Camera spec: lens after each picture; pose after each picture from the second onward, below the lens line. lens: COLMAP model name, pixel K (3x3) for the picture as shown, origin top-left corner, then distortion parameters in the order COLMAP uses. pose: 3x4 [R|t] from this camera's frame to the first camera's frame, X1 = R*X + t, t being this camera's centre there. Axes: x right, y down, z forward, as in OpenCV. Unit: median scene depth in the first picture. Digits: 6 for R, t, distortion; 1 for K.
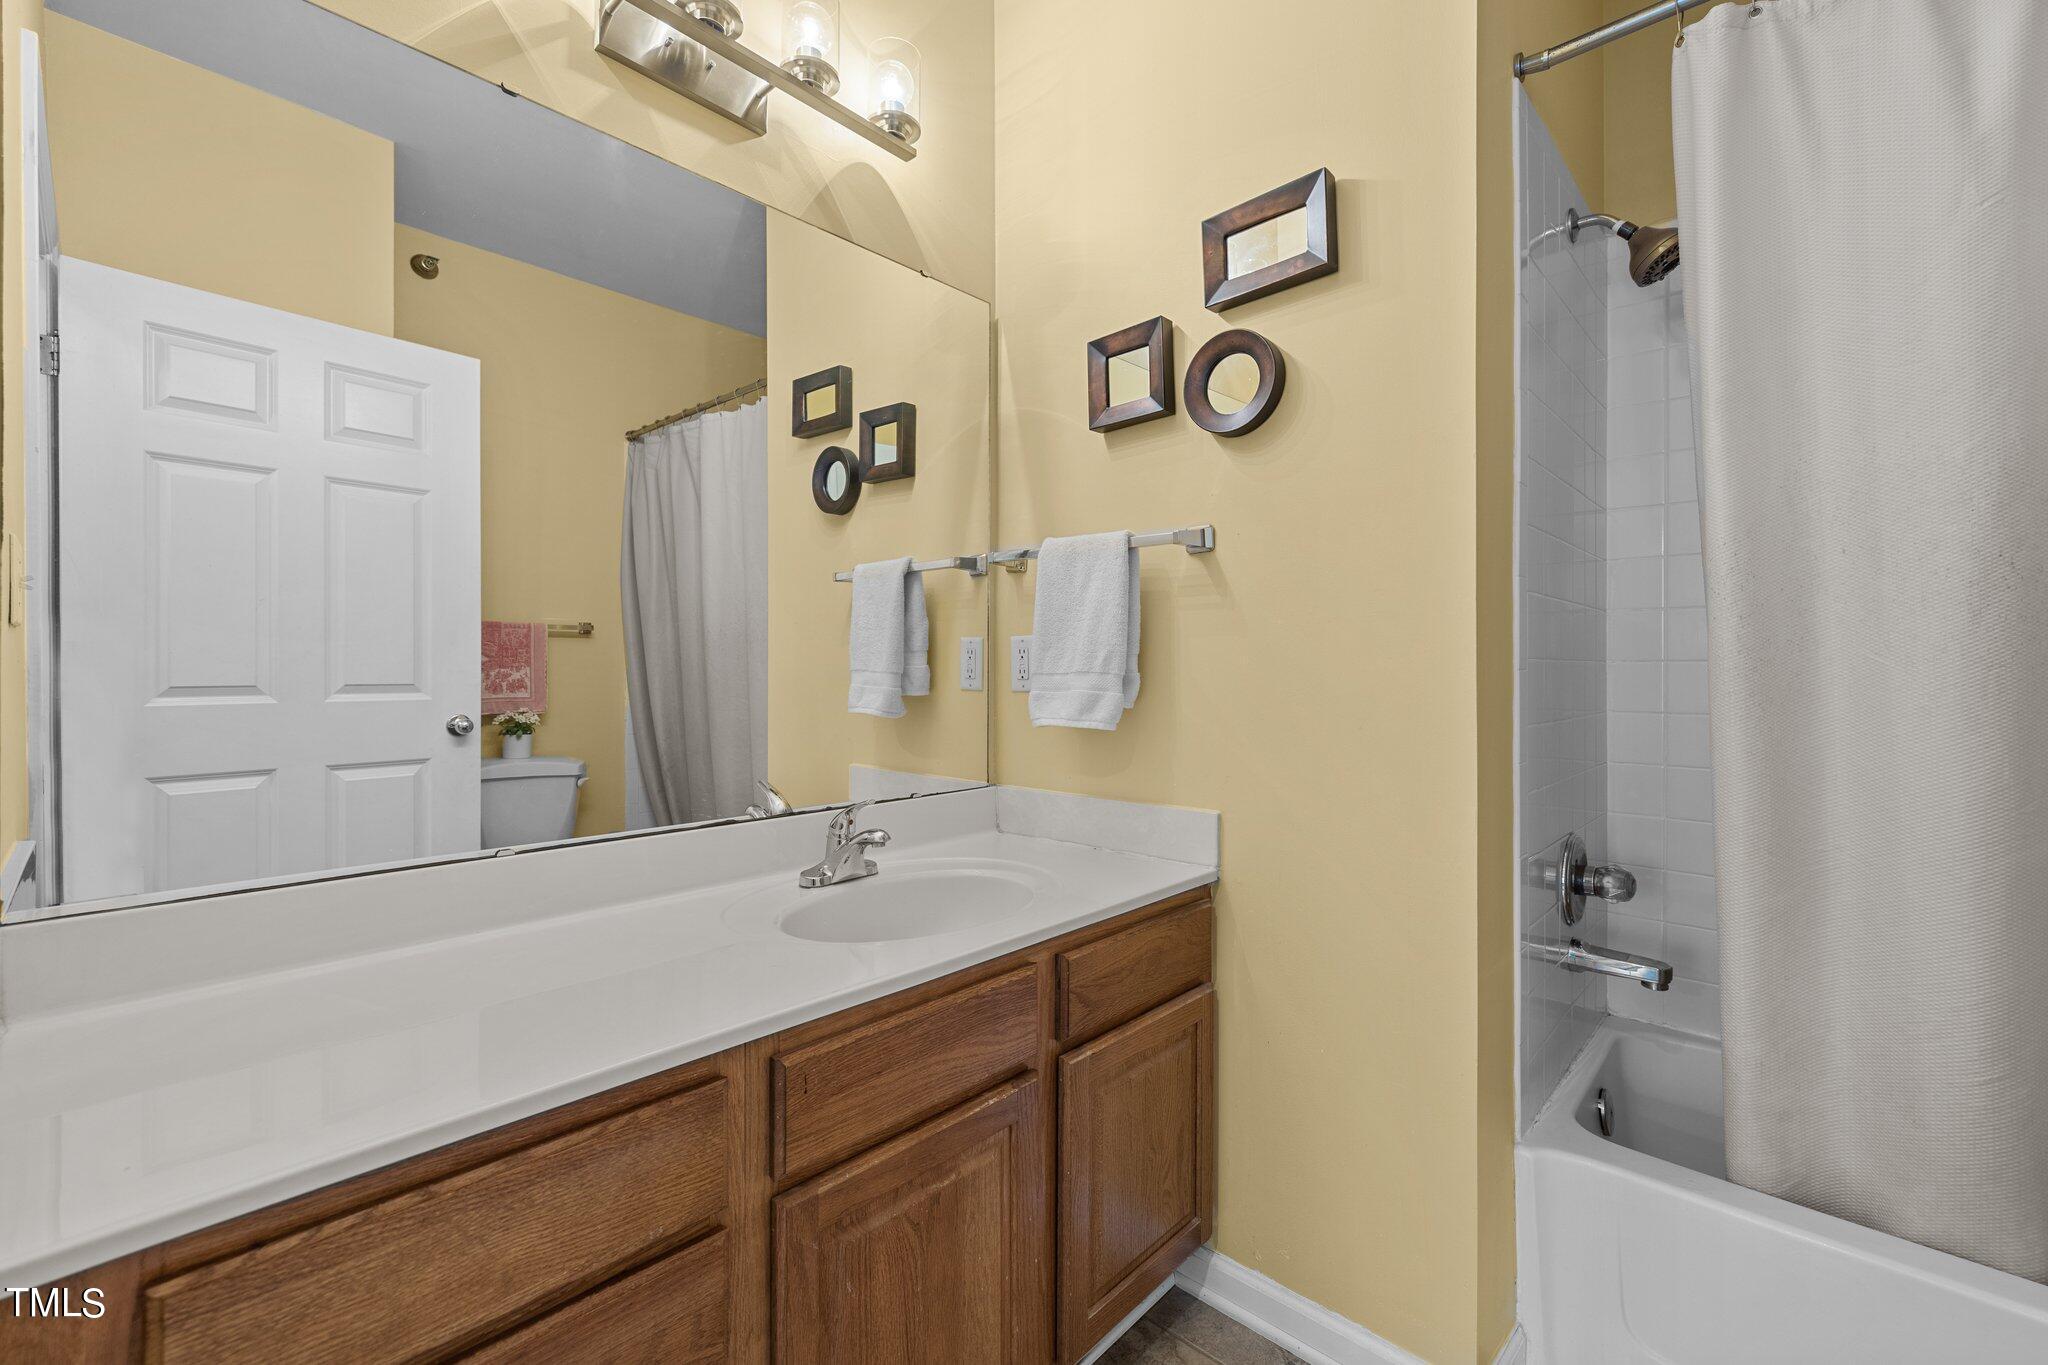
lens RADIAL K [[857.1, 0, 1023.7], [0, 857.1, 690.2], [0, 0, 1]] dist [0.001143, -0.000083]
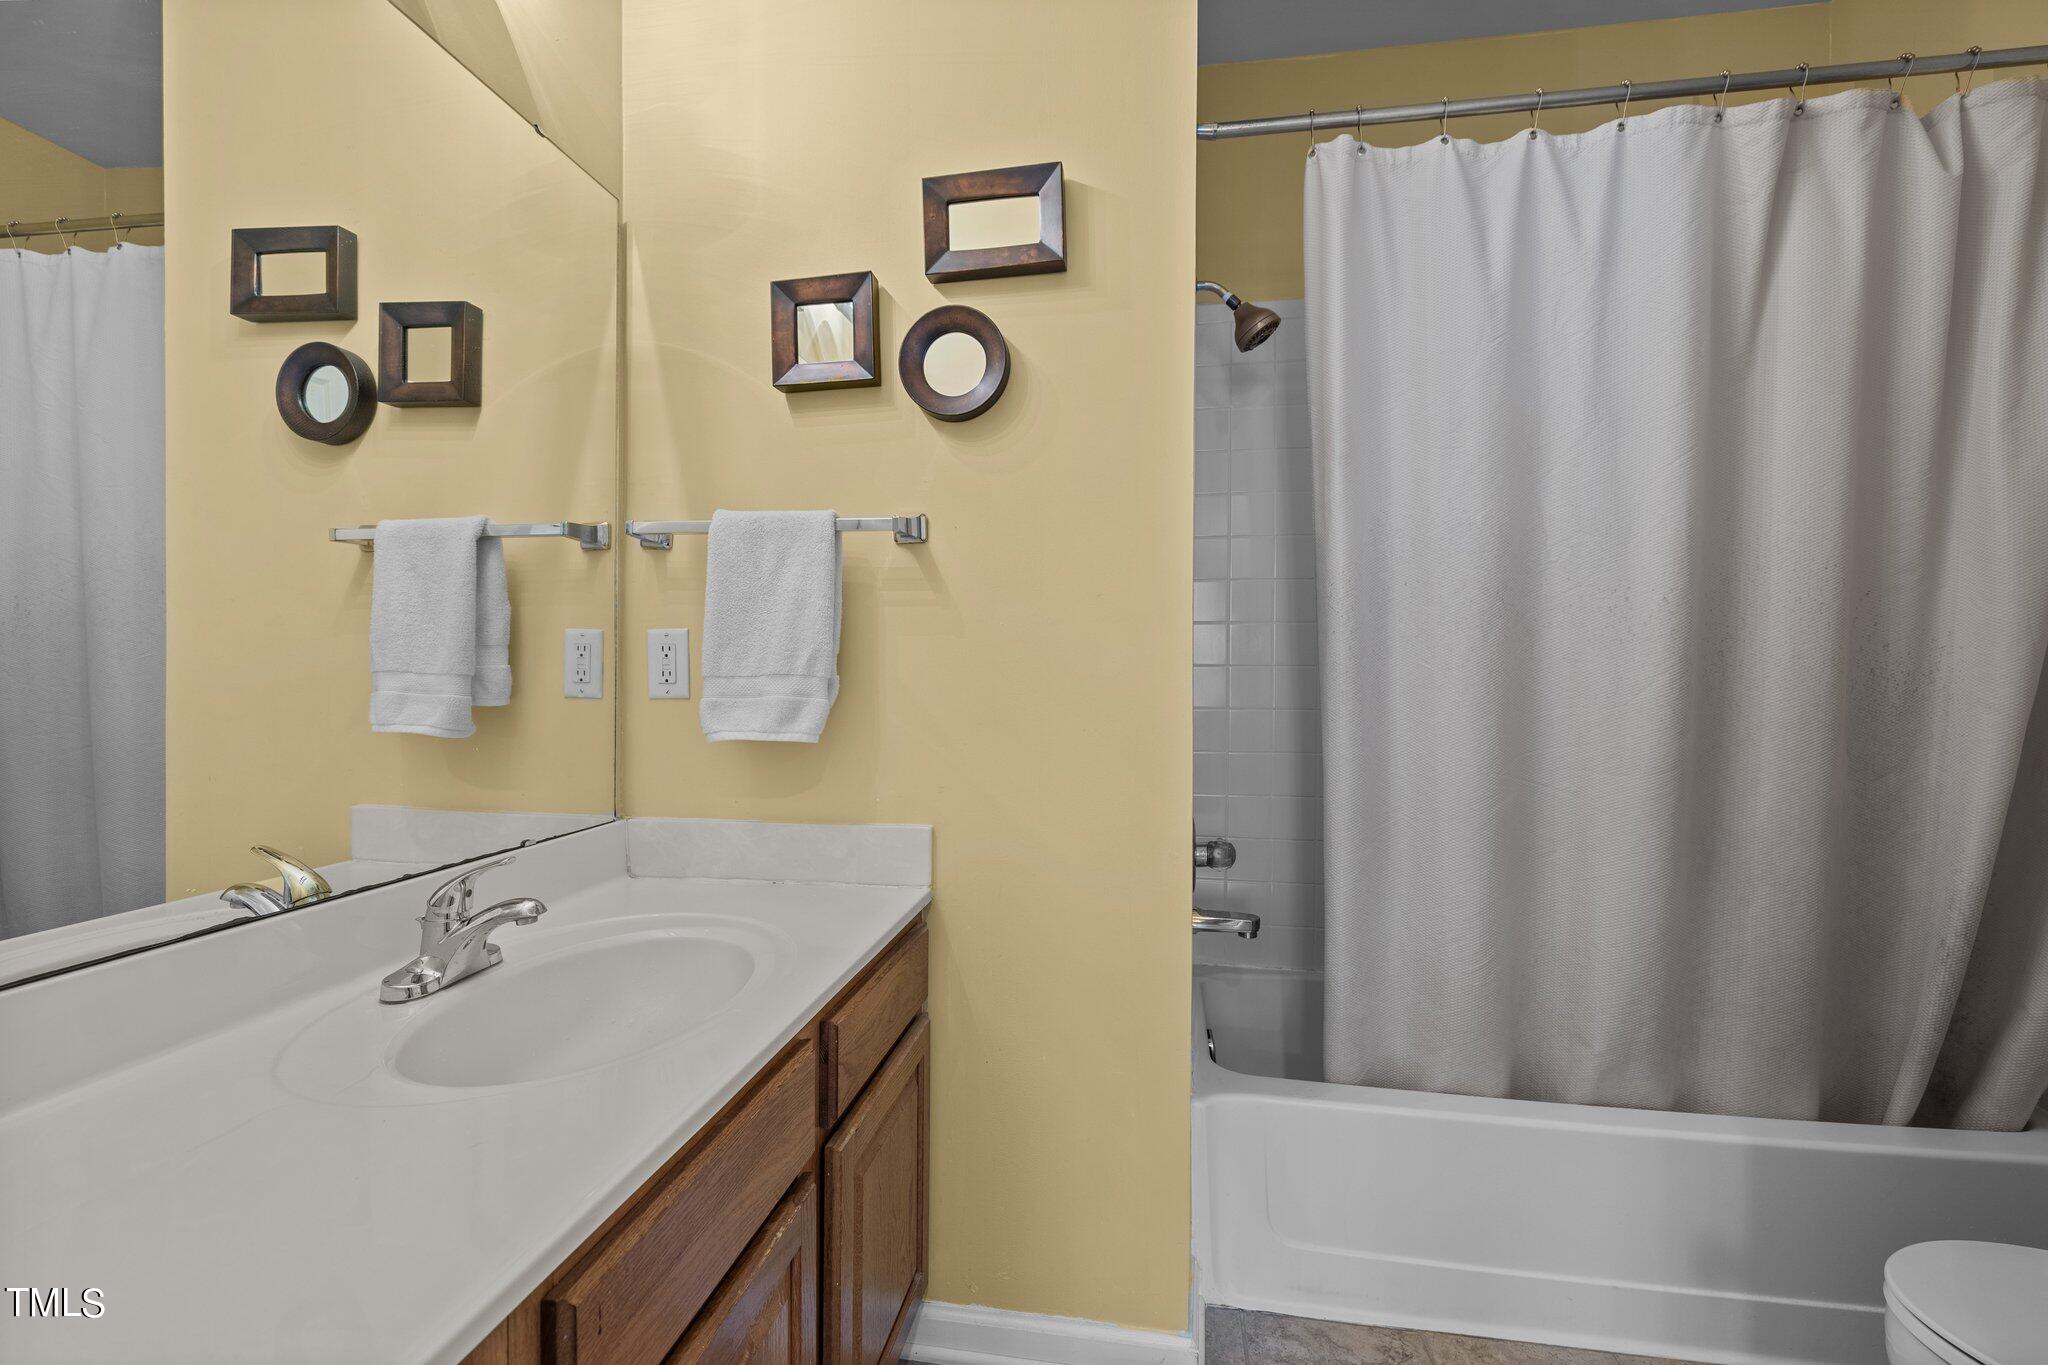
lens RADIAL K [[861.8, 0, 1025.6], [0, 861.8, 694.5], [0, 0, 1]] dist [0.001267, -0.000122]
pose [[0.830488, -0.011611, 0.556915, -0.197924], [0.010724, 0.999931, 0.004856, -0.003147], [-0.556933, 0.001940, 0.830555, 0.166800]]
